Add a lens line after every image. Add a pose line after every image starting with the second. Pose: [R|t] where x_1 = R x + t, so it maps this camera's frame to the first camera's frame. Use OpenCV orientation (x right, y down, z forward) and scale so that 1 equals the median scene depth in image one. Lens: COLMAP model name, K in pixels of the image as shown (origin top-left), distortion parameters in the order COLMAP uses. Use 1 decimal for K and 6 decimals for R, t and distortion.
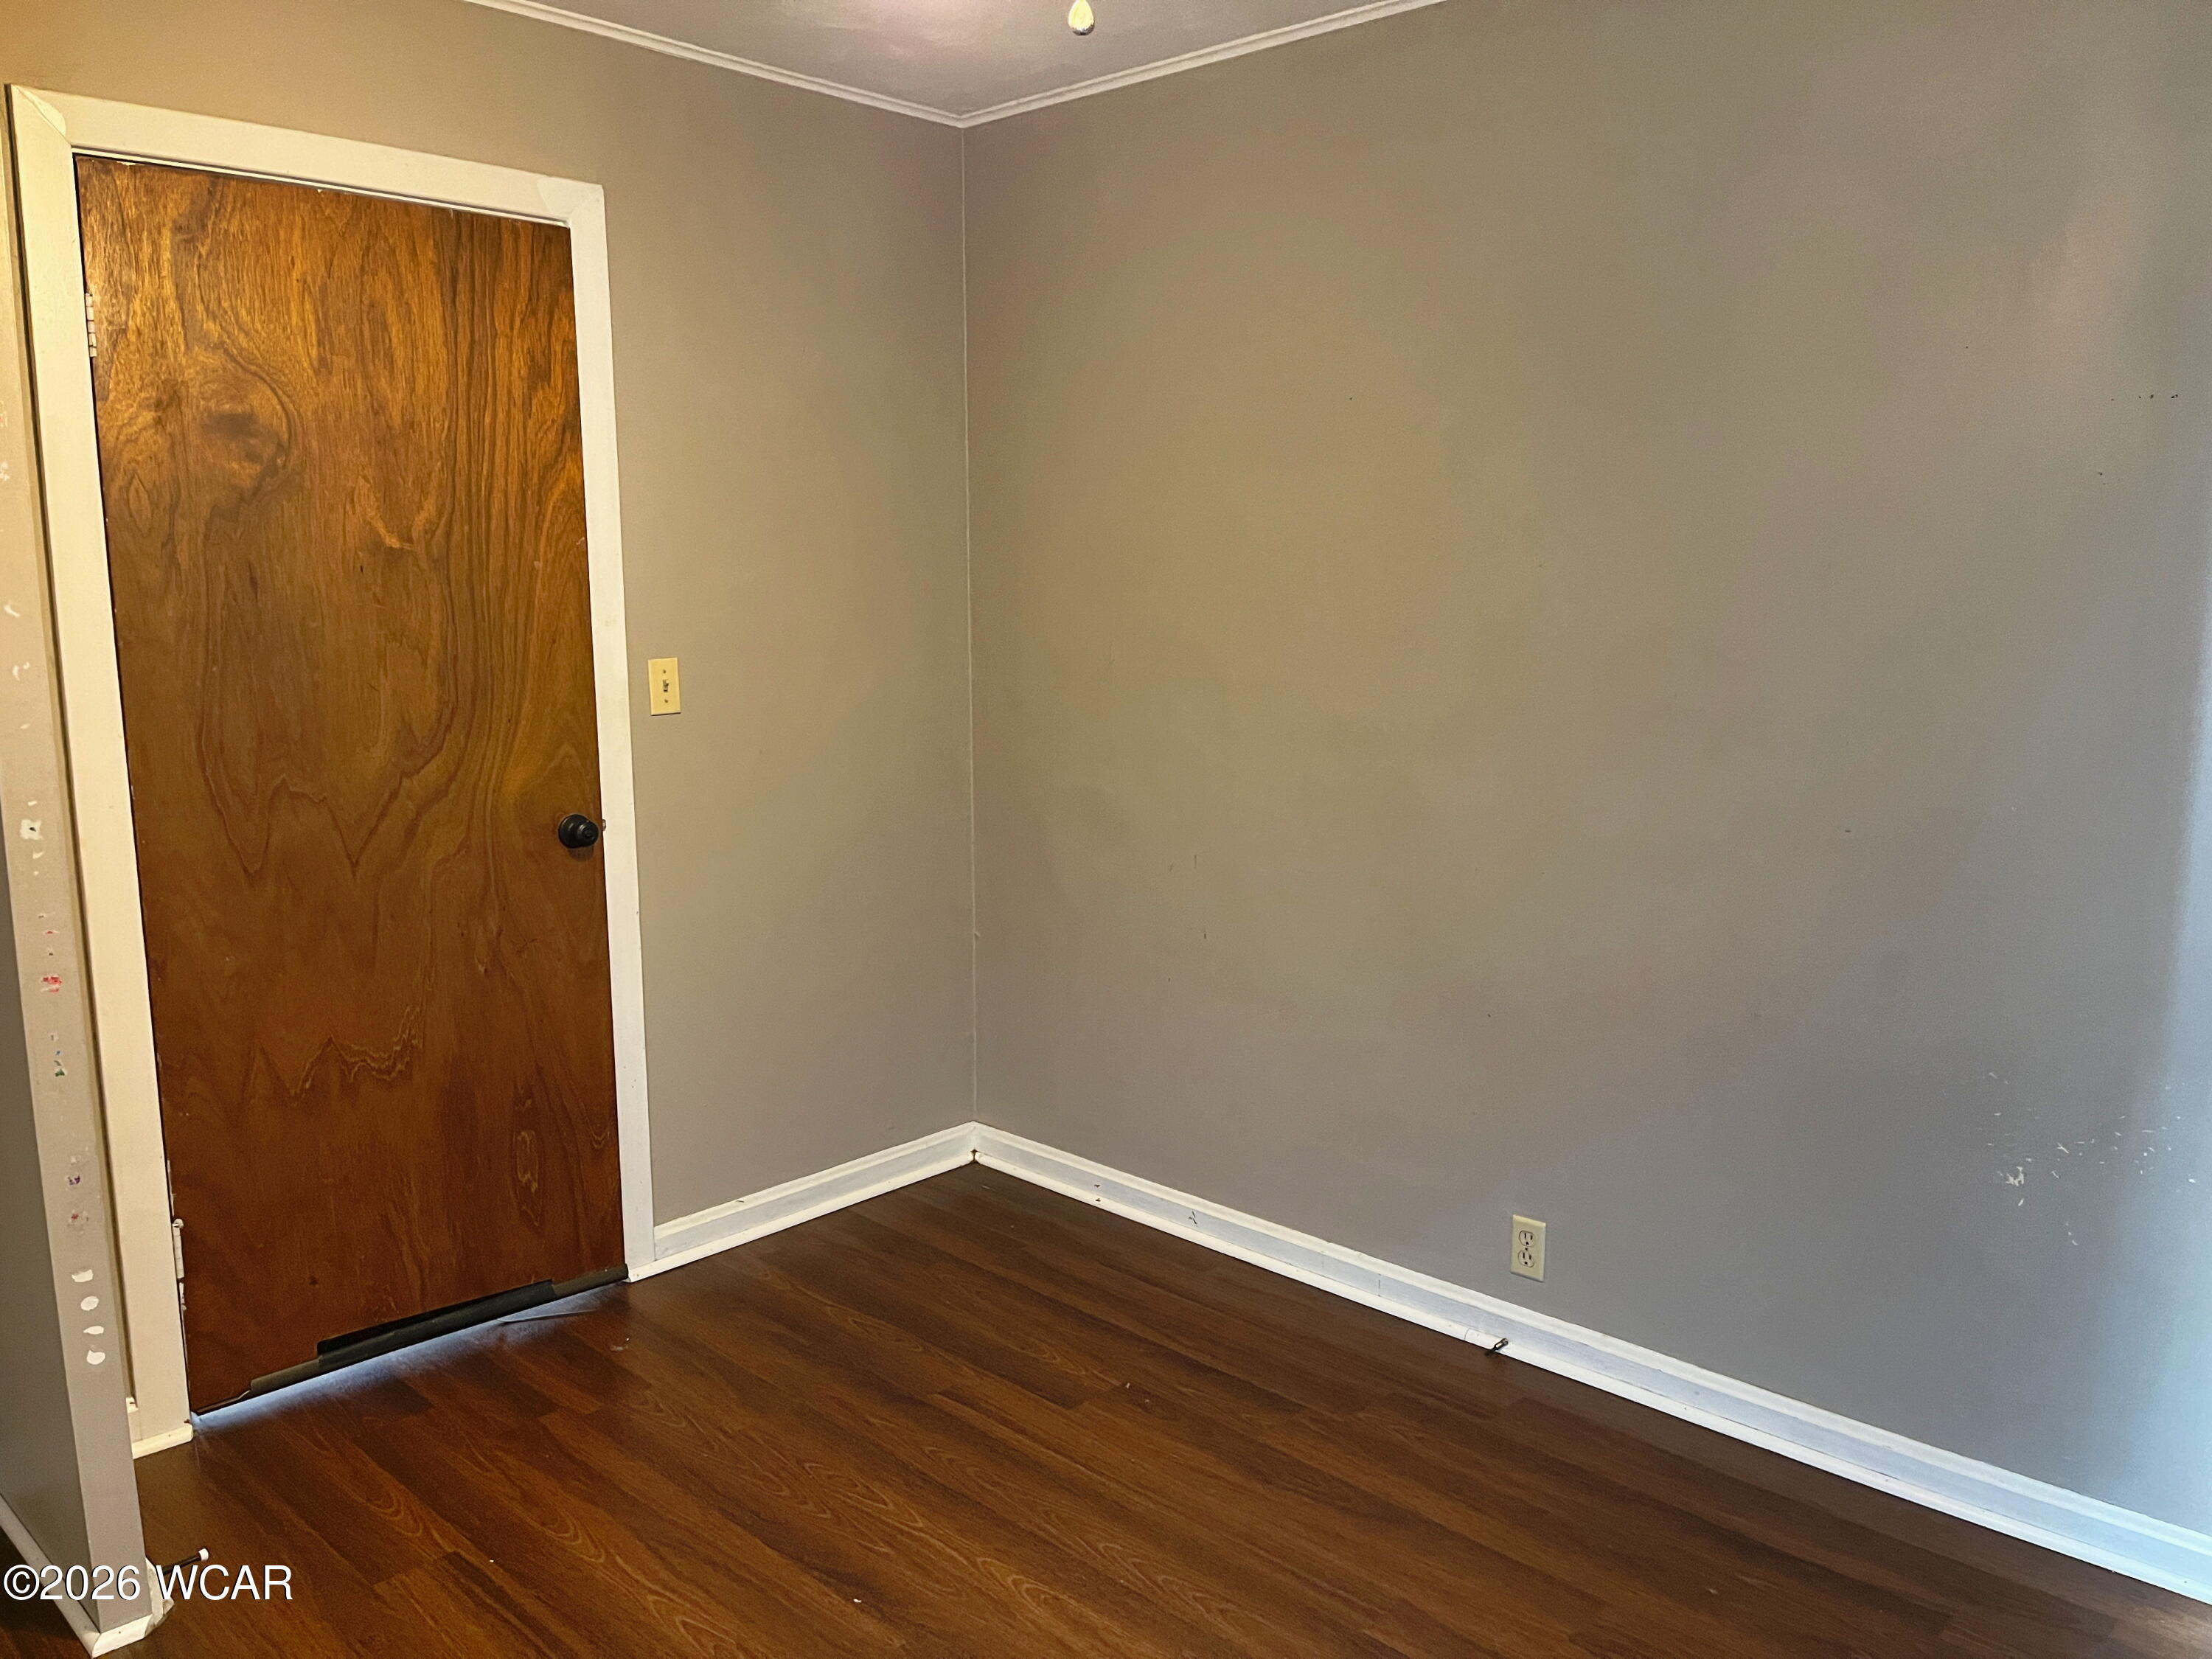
lens RADIAL K [[1665.9, 0, 1109.4], [0, 1665.9, 827.2], [0, 0, 1]] dist [0.064029, -0.092810]
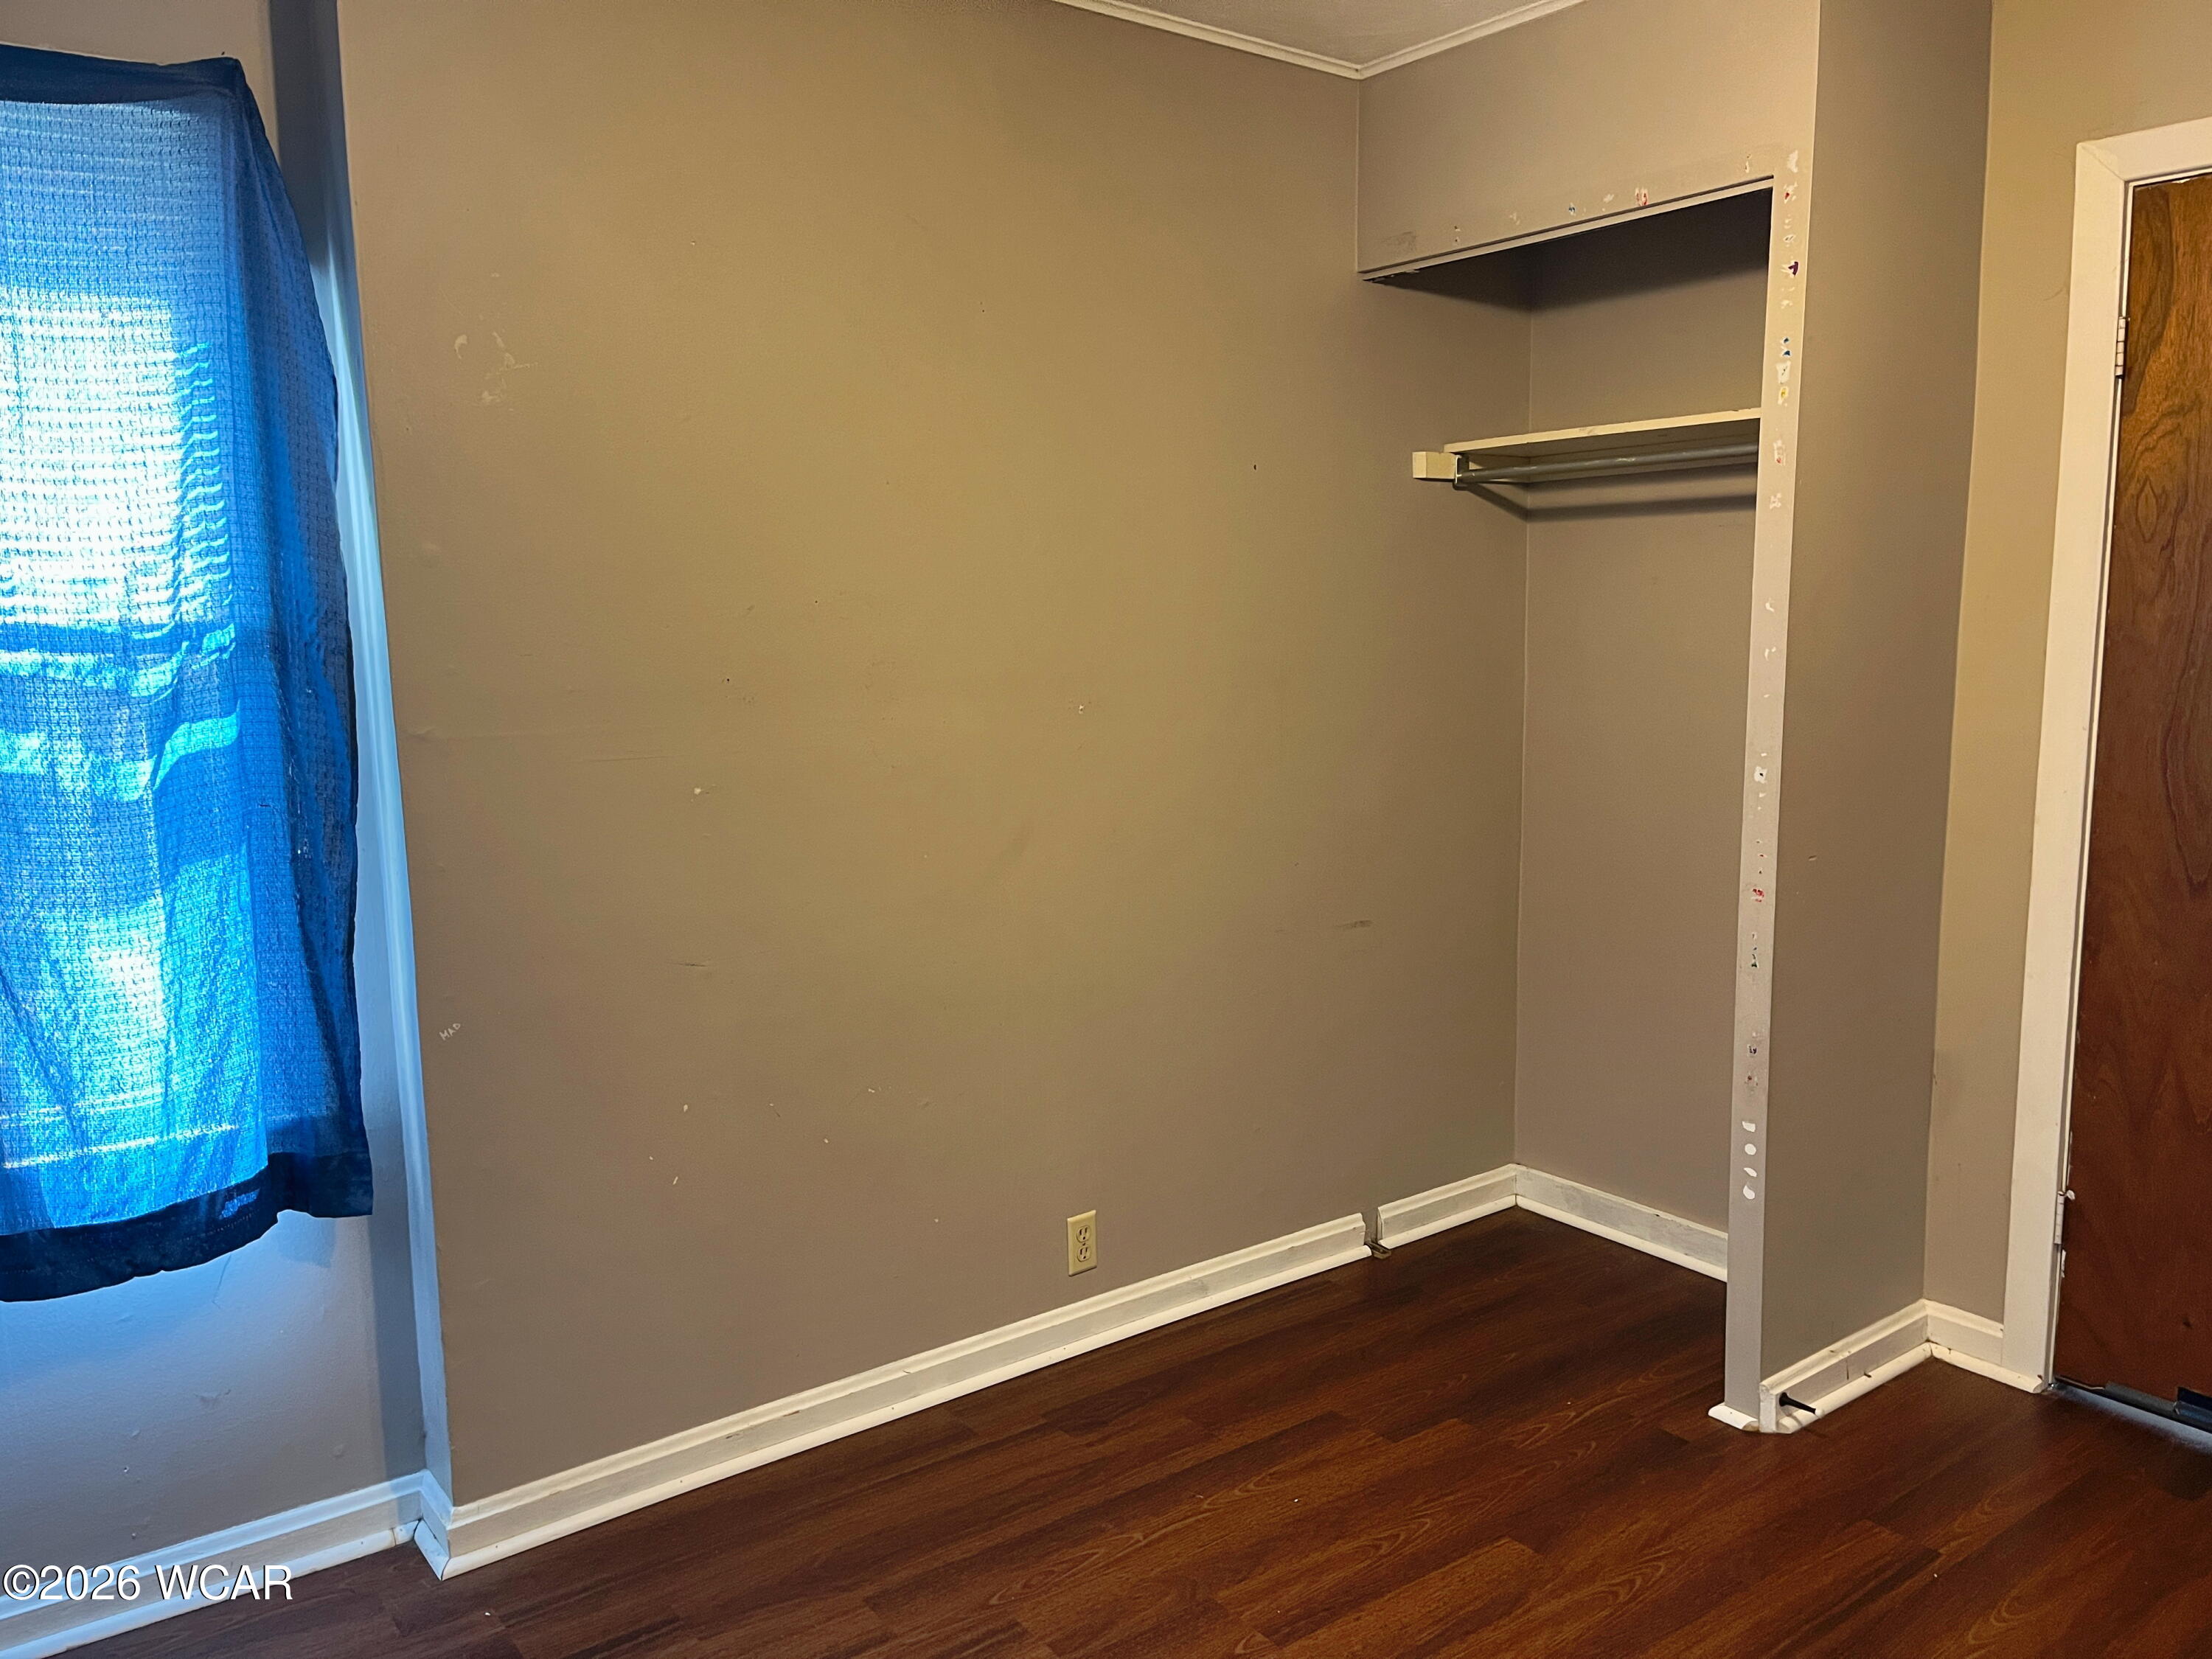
lens RADIAL K [[1665.9, 0, 1109.4], [0, 1665.9, 827.2], [0, 0, 1]] dist [0.064029, -0.092810]
pose [[-0.165998, 0.135360, -0.976792, 0.564266], [-0.141631, 0.976992, 0.159457, -0.074262], [0.975902, 0.164814, -0.143007, 0.546612]]
